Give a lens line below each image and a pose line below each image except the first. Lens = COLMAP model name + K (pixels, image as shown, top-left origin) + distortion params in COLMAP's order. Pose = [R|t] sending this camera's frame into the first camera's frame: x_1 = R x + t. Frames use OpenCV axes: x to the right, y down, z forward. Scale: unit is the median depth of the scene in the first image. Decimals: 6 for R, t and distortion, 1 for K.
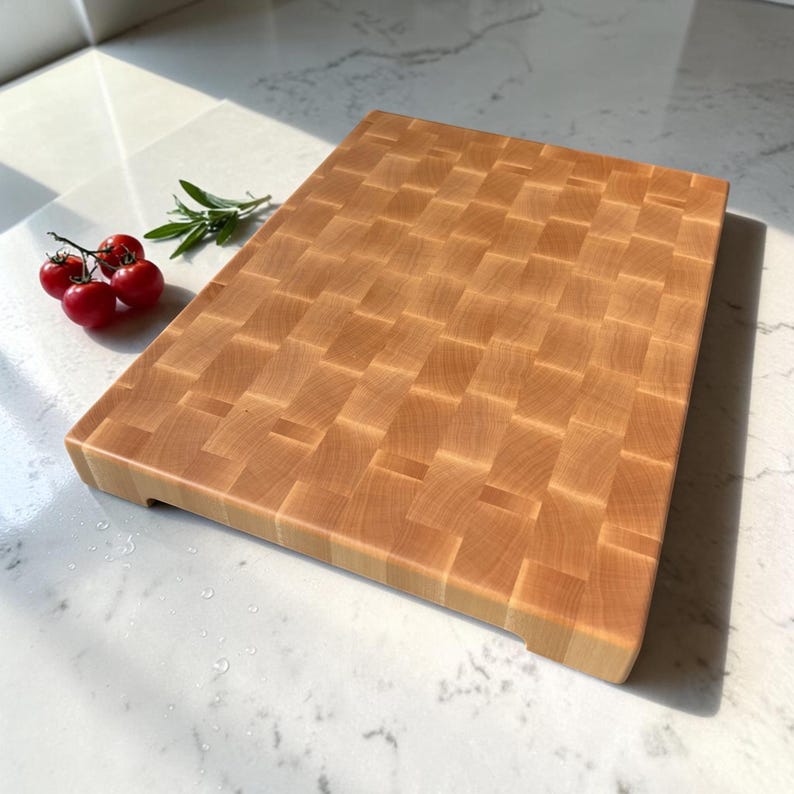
lens RADIAL K [[764.8, 0, 407.8], [0, 764.8, 352.8], [0, 0, 1]] dist [0.142701, -0.425579]
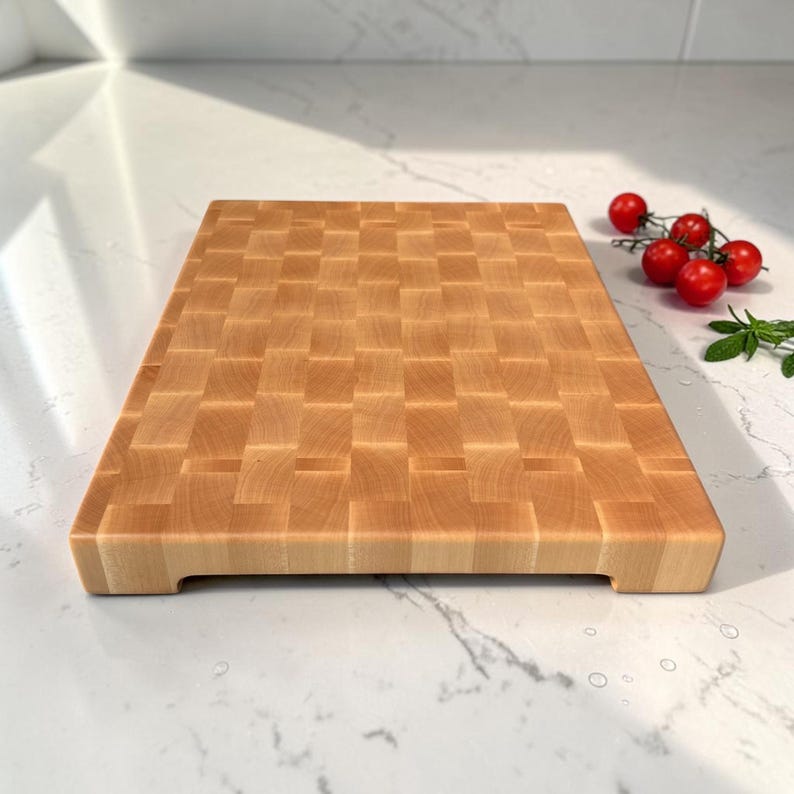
lens RADIAL K [[809.2, 0, 388.0], [0, 809.2, 418.1], [0, 0, 1]] dist [0.163019, -0.482517]
pose [[0.921859, -0.225649, 0.315054, -0.322940], [0.264195, 0.960721, -0.084953, 0.134175], [-0.283509, 0.161550, 0.945264, 0.010929]]
